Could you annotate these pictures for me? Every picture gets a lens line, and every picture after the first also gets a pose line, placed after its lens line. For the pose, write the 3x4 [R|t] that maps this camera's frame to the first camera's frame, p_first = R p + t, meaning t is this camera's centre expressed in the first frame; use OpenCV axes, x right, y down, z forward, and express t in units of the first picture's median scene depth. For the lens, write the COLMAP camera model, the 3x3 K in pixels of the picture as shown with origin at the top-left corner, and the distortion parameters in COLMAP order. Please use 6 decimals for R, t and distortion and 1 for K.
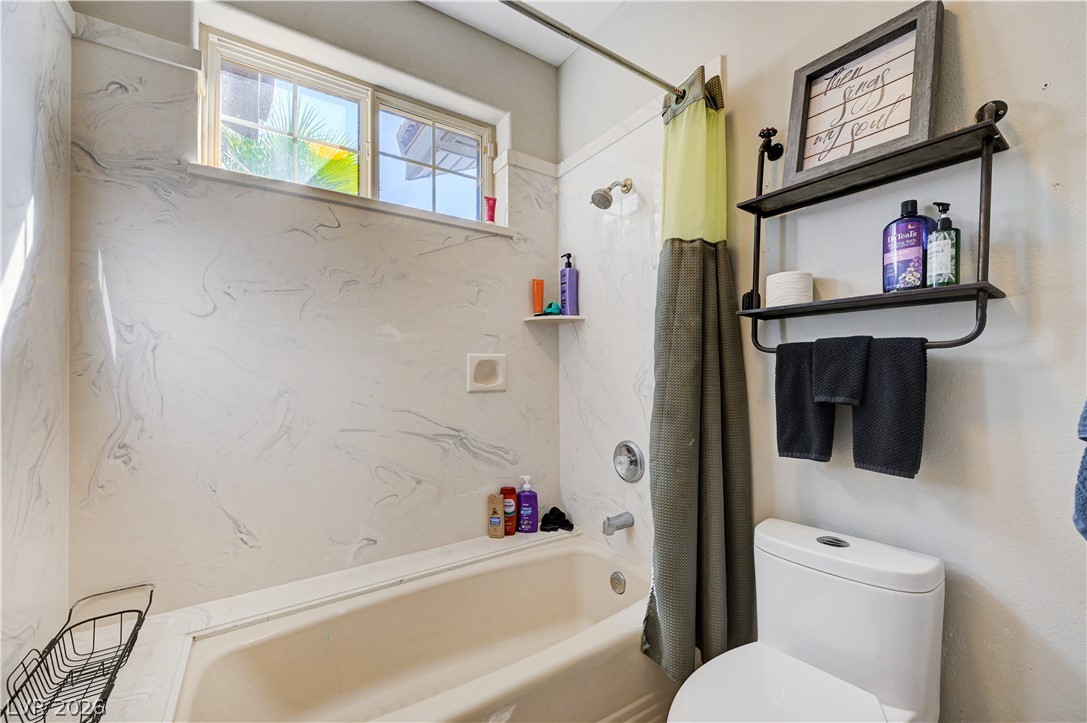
lens RADIAL K [[422.8, 0, 544.8], [0, 422.8, 366.1], [0, 0, 1]] dist [0.003158, 0.000063]
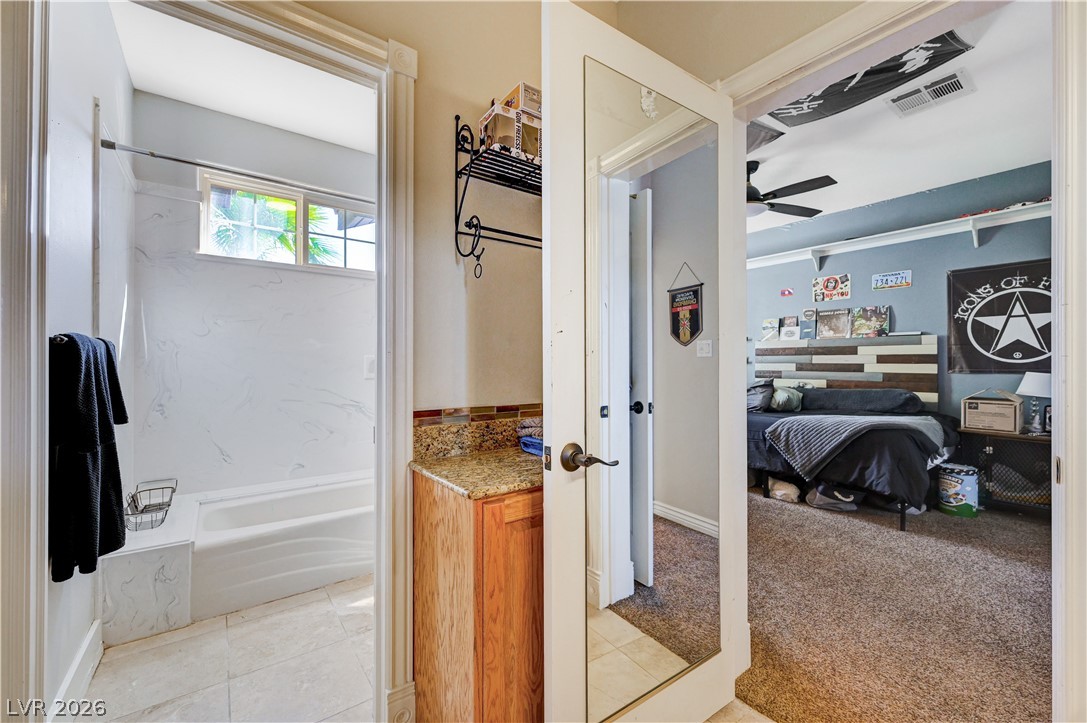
lens RADIAL K [[422.8, 0, 542.0], [0, 422.8, 360.7], [0, 0, 1]] dist [0.003158, 0.000063]
pose [[0.997884, -0.000911, 0.065015, 0.518412], [0.001394, 0.999972, -0.007385, 0.004475], [-0.065006, 0.007460, 0.997857, -0.886977]]
